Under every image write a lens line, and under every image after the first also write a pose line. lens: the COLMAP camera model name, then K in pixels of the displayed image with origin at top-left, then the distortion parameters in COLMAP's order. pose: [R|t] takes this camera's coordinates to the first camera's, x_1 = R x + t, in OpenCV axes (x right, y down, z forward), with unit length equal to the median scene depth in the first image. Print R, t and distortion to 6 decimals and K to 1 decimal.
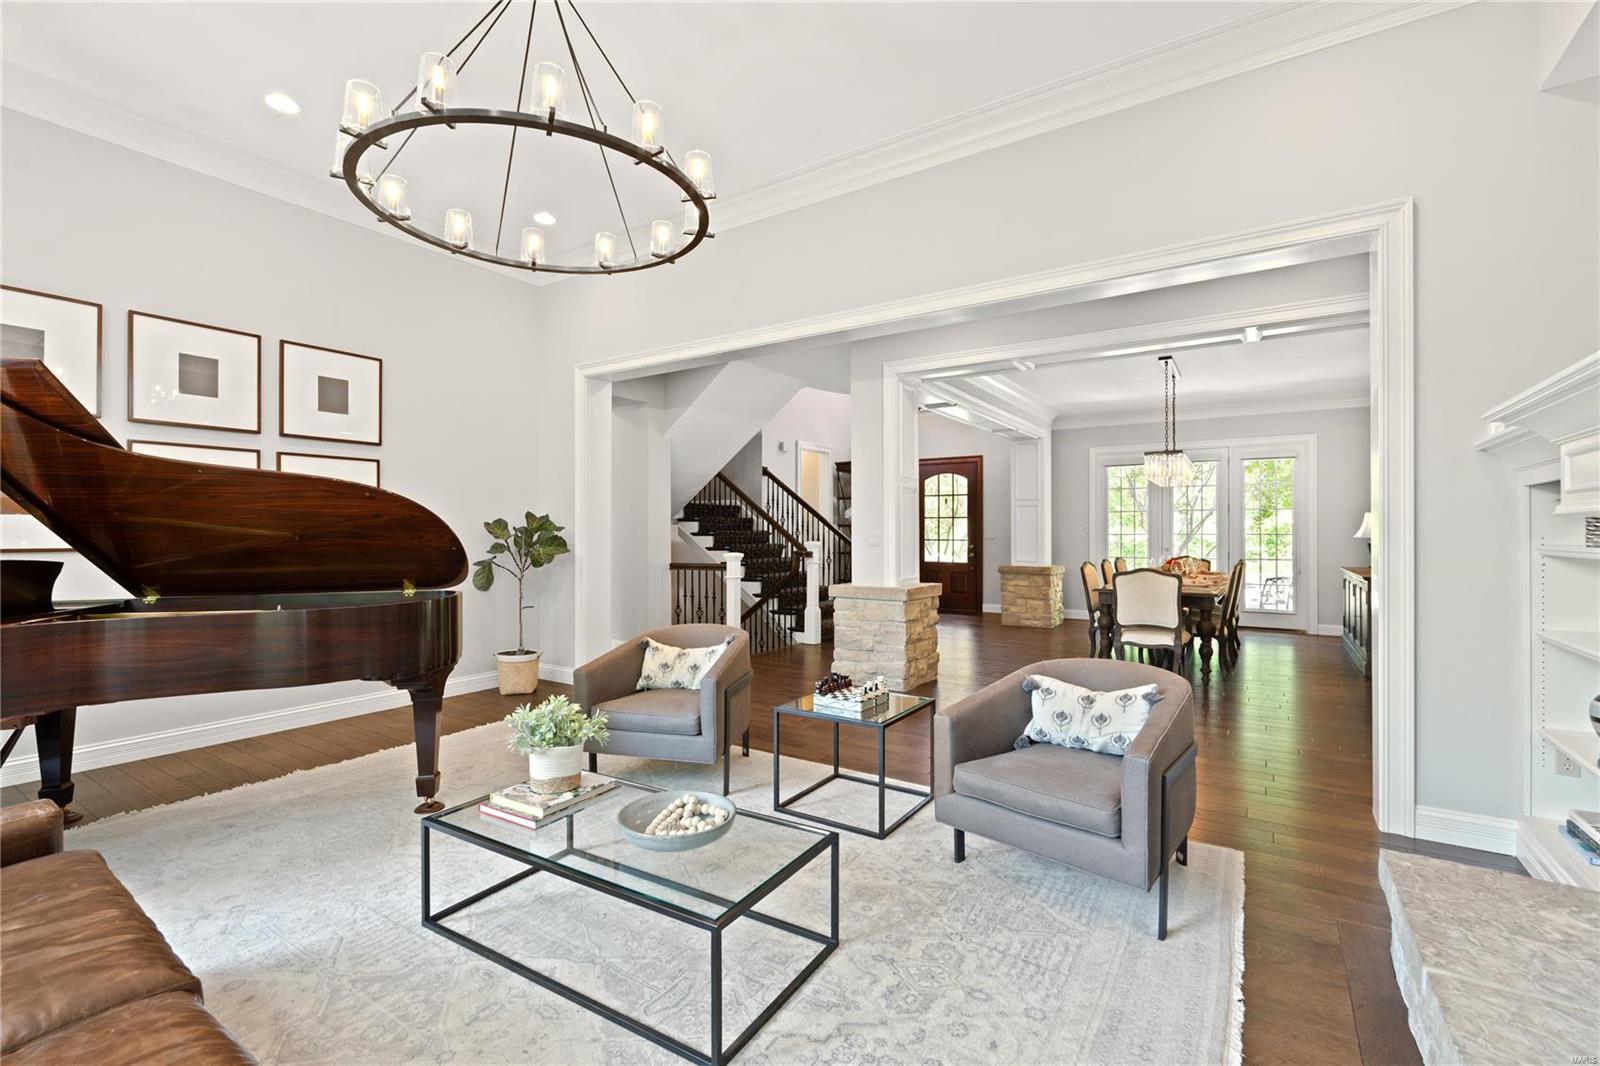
lens RADIAL K [[721.9, 0, 824.9], [0, 721.9, 489.7], [0, 0, 1]] dist [-0.002277, -0.000802]
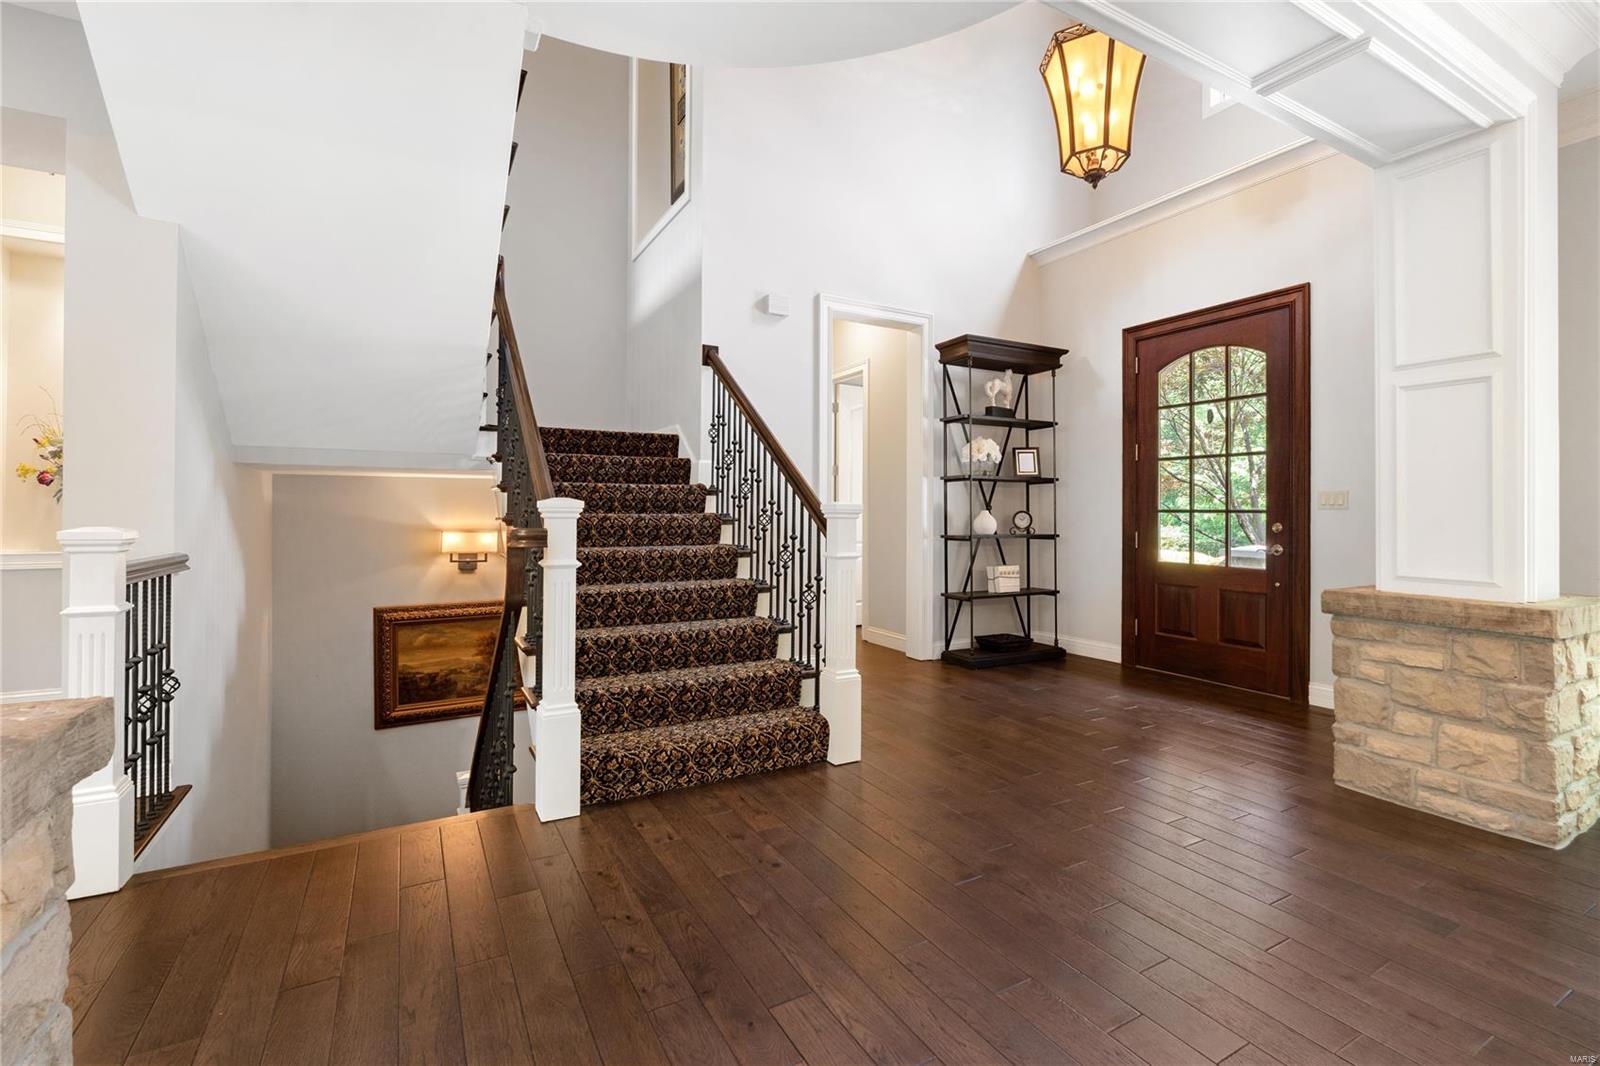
lens RADIAL K [[721.9, 0, 824.9], [0, 721.9, 489.7], [0, 0, 1]] dist [-0.002277, -0.000802]
pose [[0.880436, -0.008155, -0.474094, 0.201027], [0.020044, 0.999598, 0.020030, 0.053149], [0.473741, -0.027138, 0.880246, 0.637661]]
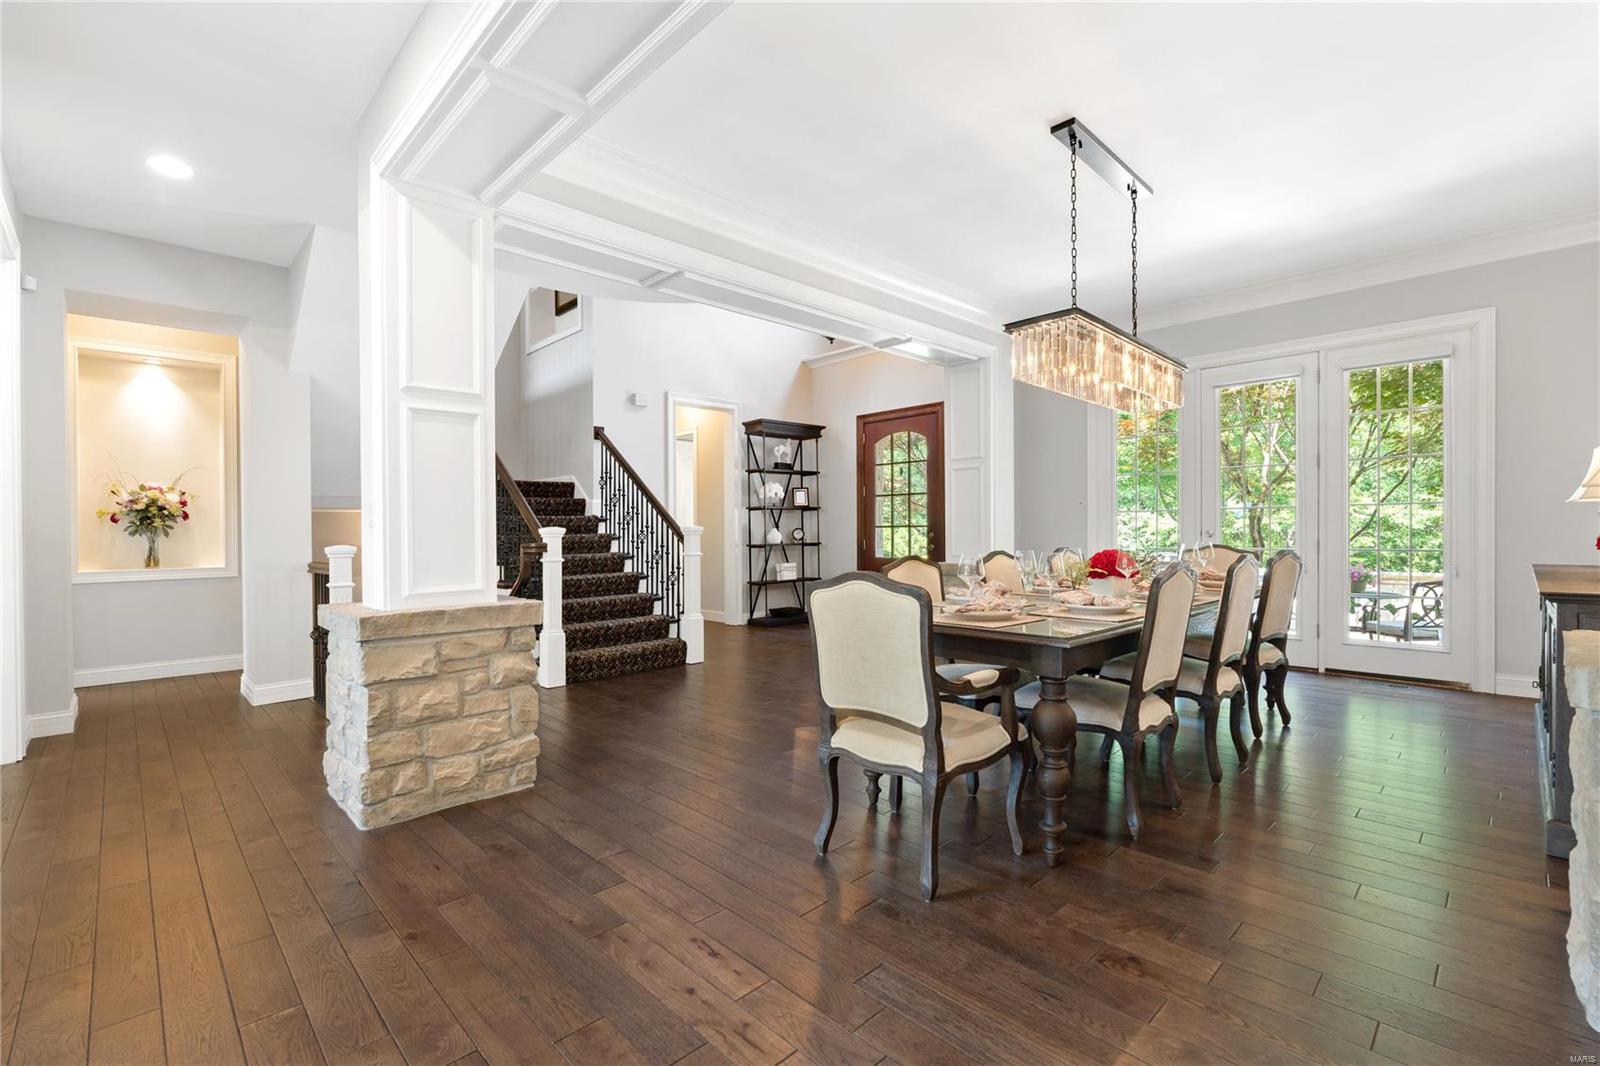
lens RADIAL K [[721.9, 0, 824.9], [0, 721.9, 489.7], [0, 0, 1]] dist [-0.002277, -0.000802]
pose [[0.972519, -0.024713, -0.231509, 0.305635], [0.025698, 0.999669, 0.001239, 0.036865], [0.231402, -0.007154, 0.972832, 0.357269]]
